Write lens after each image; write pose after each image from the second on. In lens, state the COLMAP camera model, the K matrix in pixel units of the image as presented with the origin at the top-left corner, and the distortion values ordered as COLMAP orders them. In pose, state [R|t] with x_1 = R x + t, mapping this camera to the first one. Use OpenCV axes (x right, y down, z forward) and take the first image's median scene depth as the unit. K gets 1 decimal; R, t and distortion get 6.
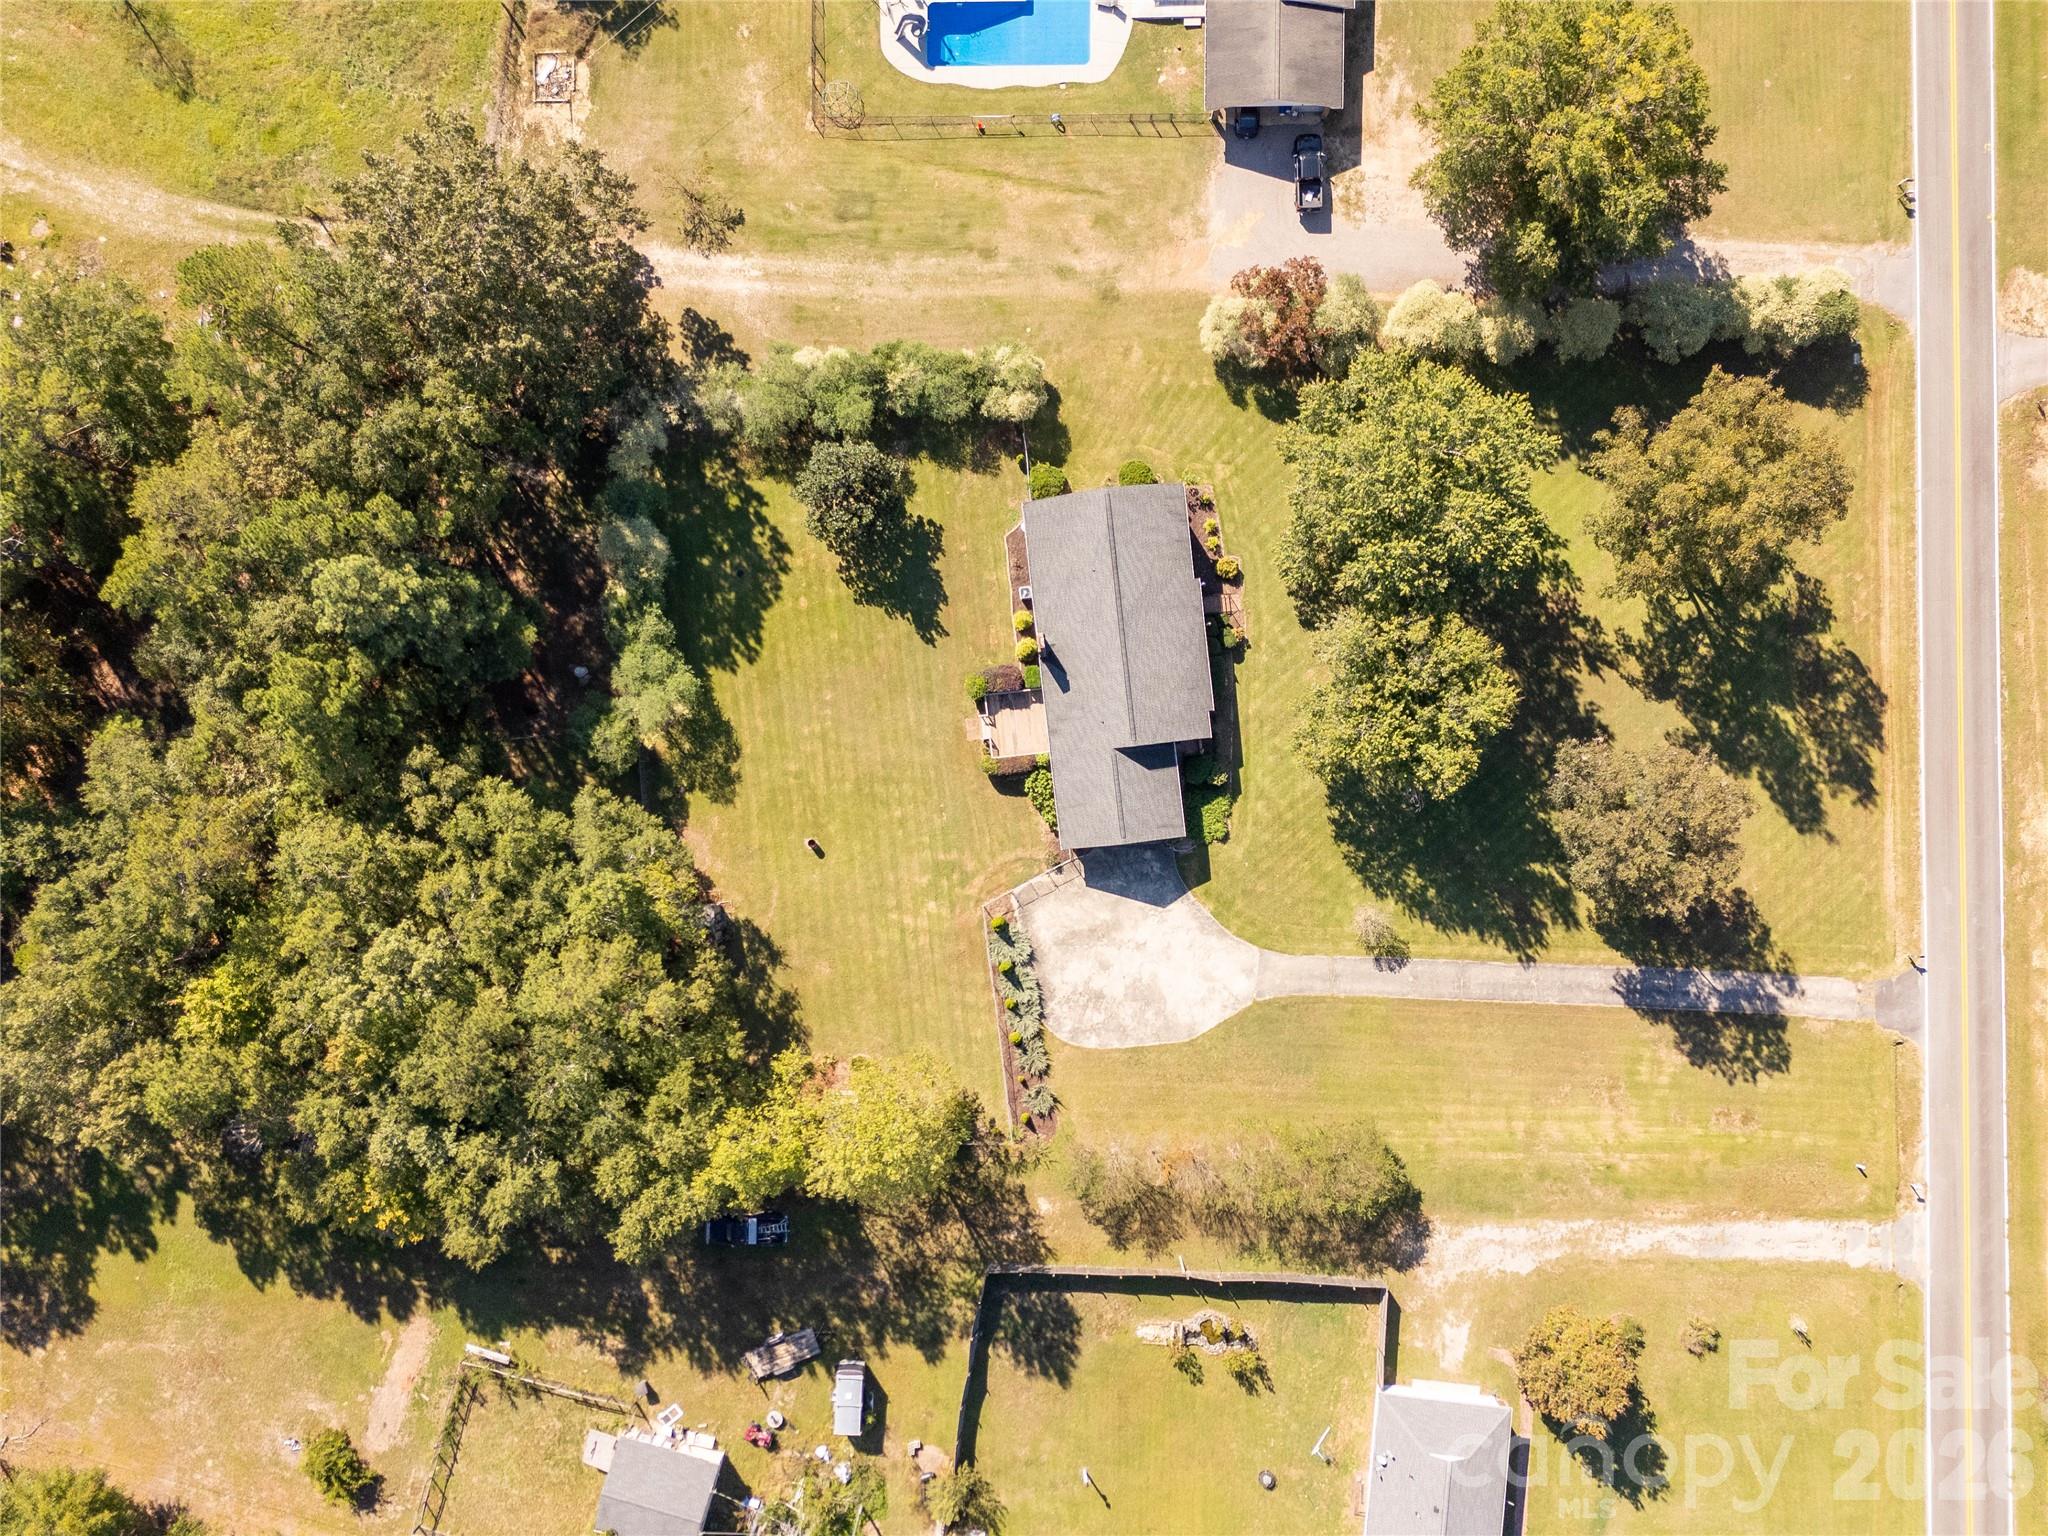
lens RADIAL K [[1512.6, 0, 1026.8], [0, 1512.6, 801.0], [0, 0, 1]] dist [0.073268, -0.060566]
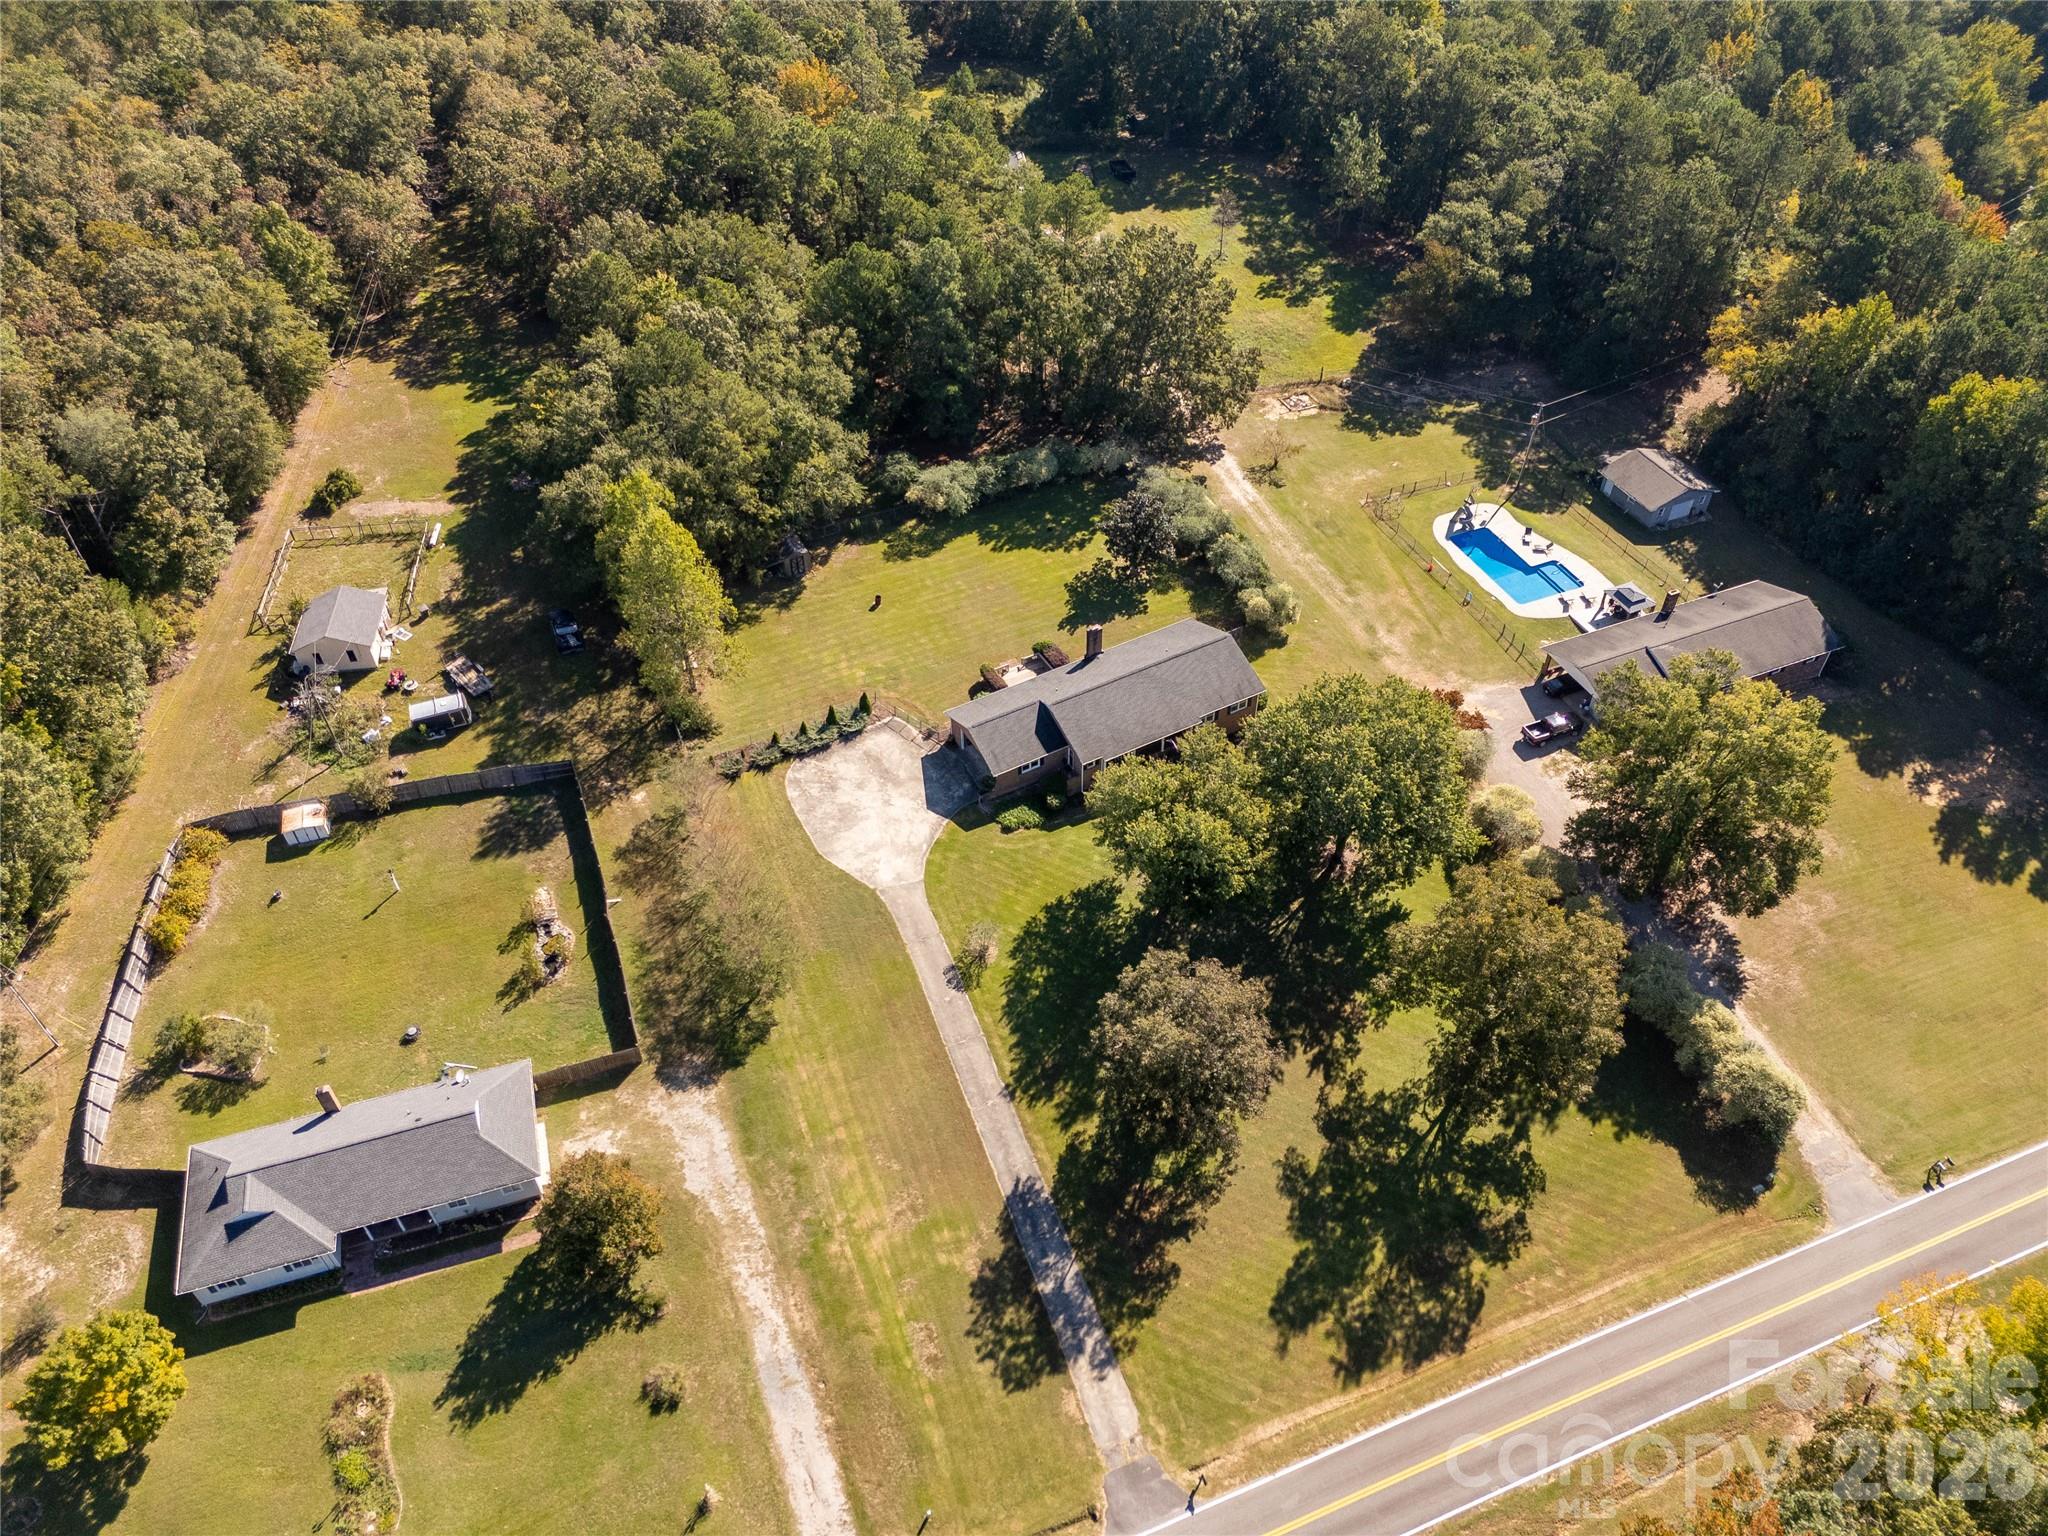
lens RADIAL K [[1512.6, 0, 1014.4], [0, 1512.6, 769.3], [0, 0, 1]] dist [0.073268, -0.060566]
pose [[0.386989, 0.661693, -0.642185, 0.806898], [-0.922059, 0.272532, -0.274834, 0.307903], [-0.006840, 0.698491, 0.715587, 0.184130]]
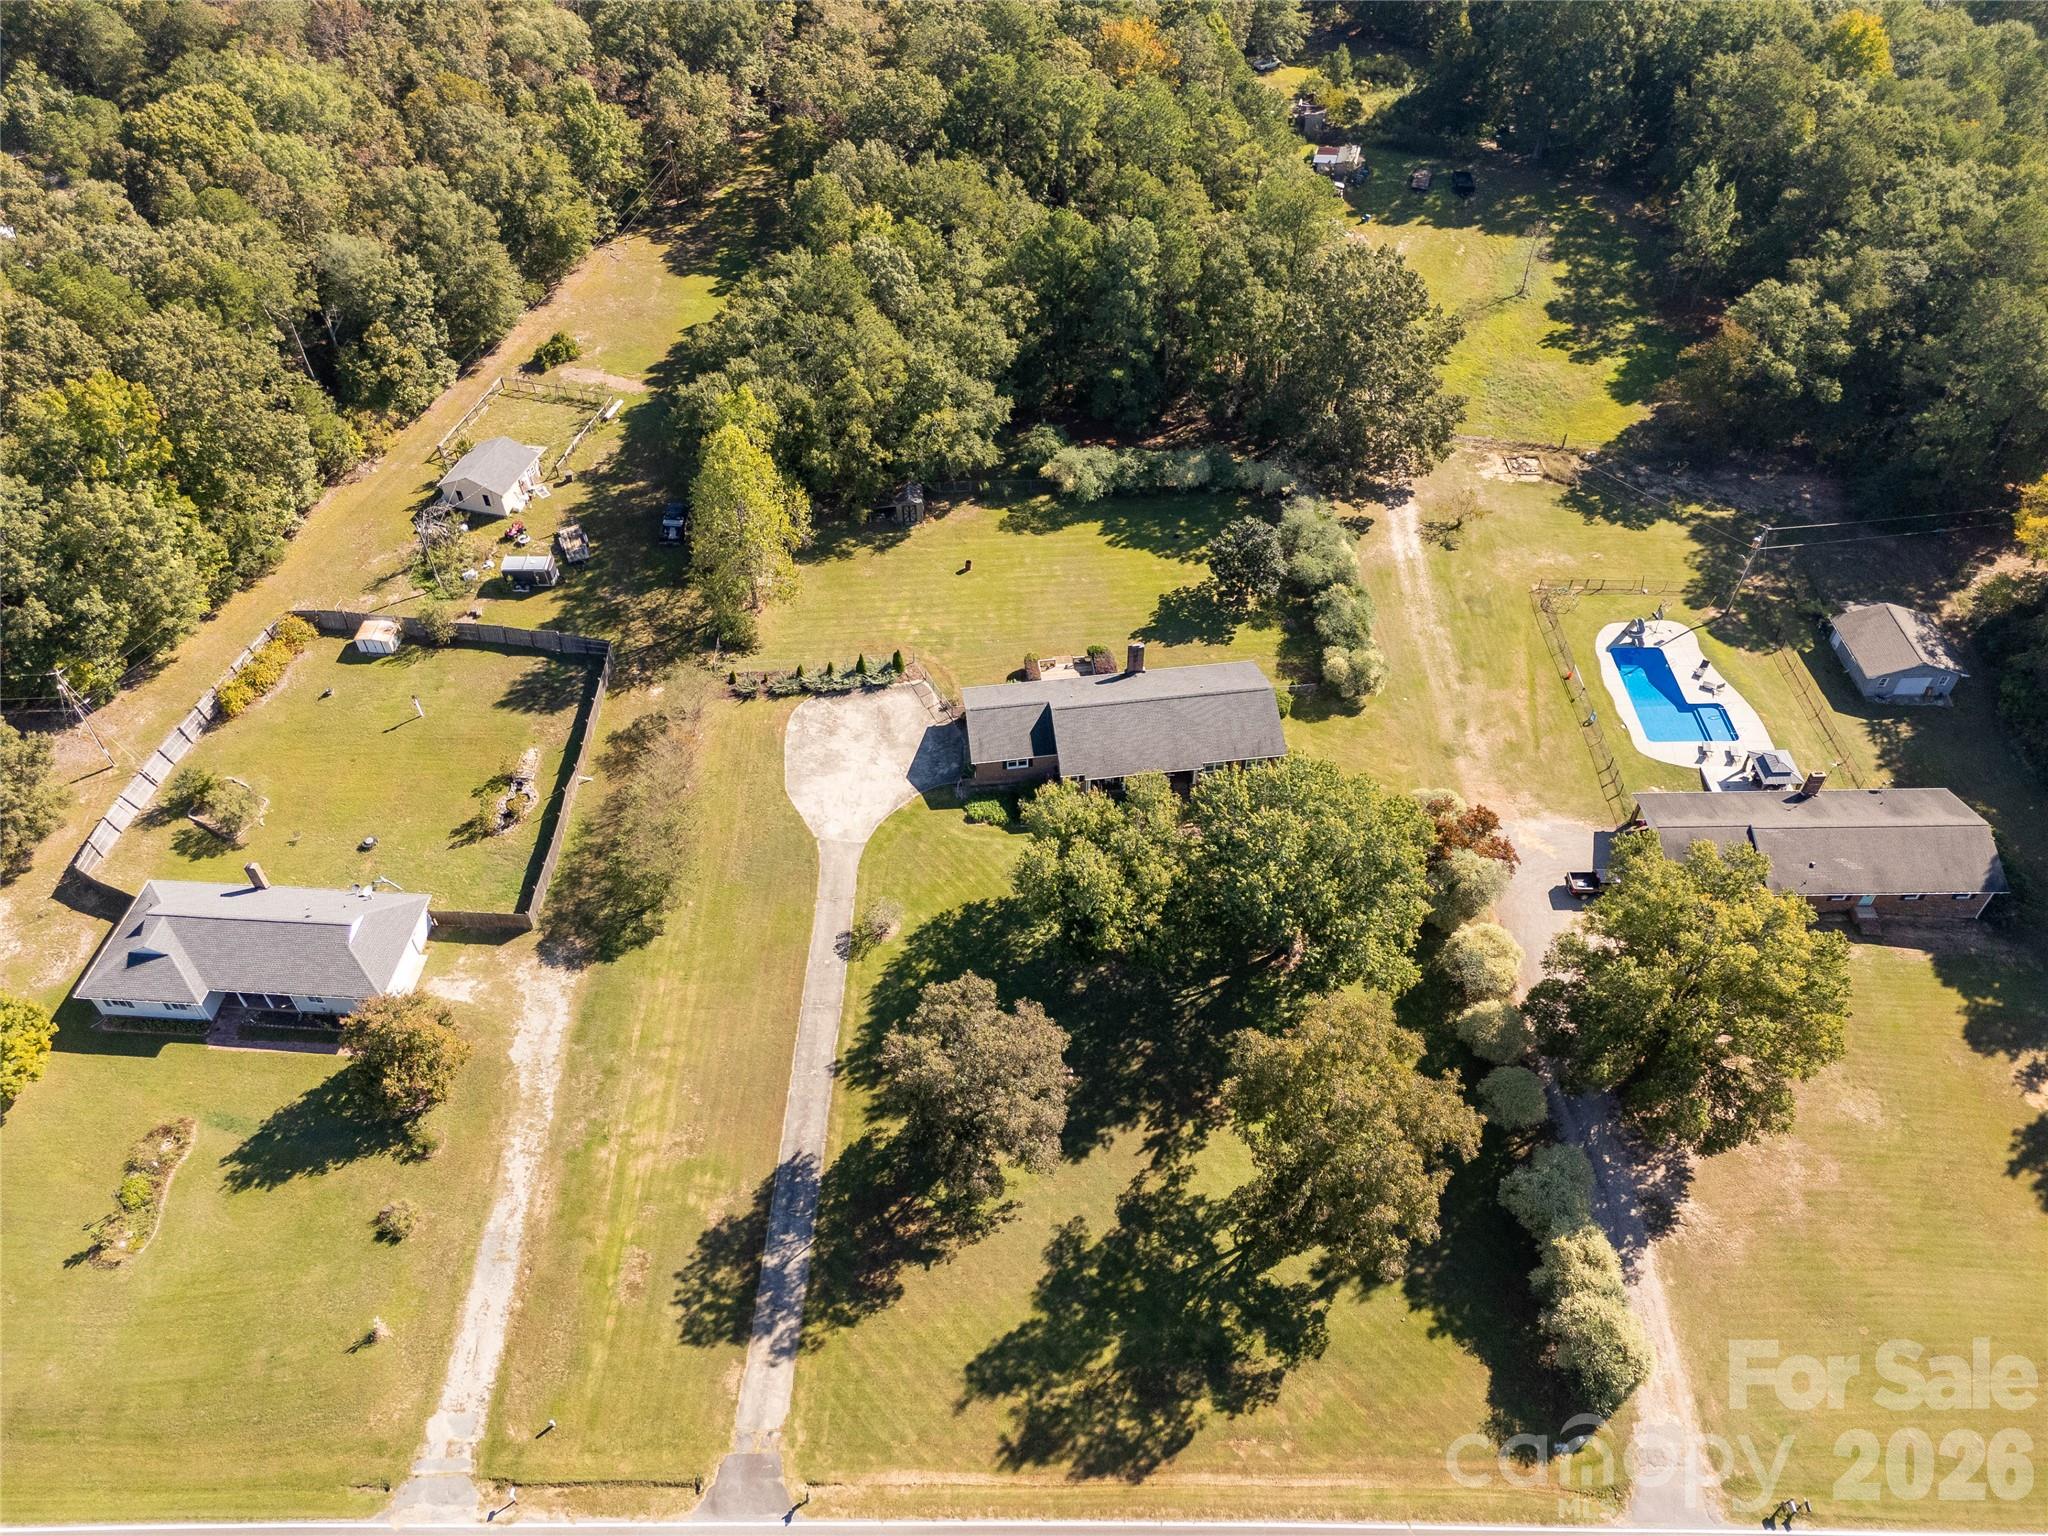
lens RADIAL K [[1512.6, 0, 1014.2], [0, 1512.6, 767.8], [0, 0, 1]] dist [0.073268, -0.060566]
pose [[0.009411, 0.733836, -0.679261, 0.838255], [-0.999947, 0.009774, -0.003294, -0.004949], [0.004222, 0.679256, 0.733889, 0.180074]]
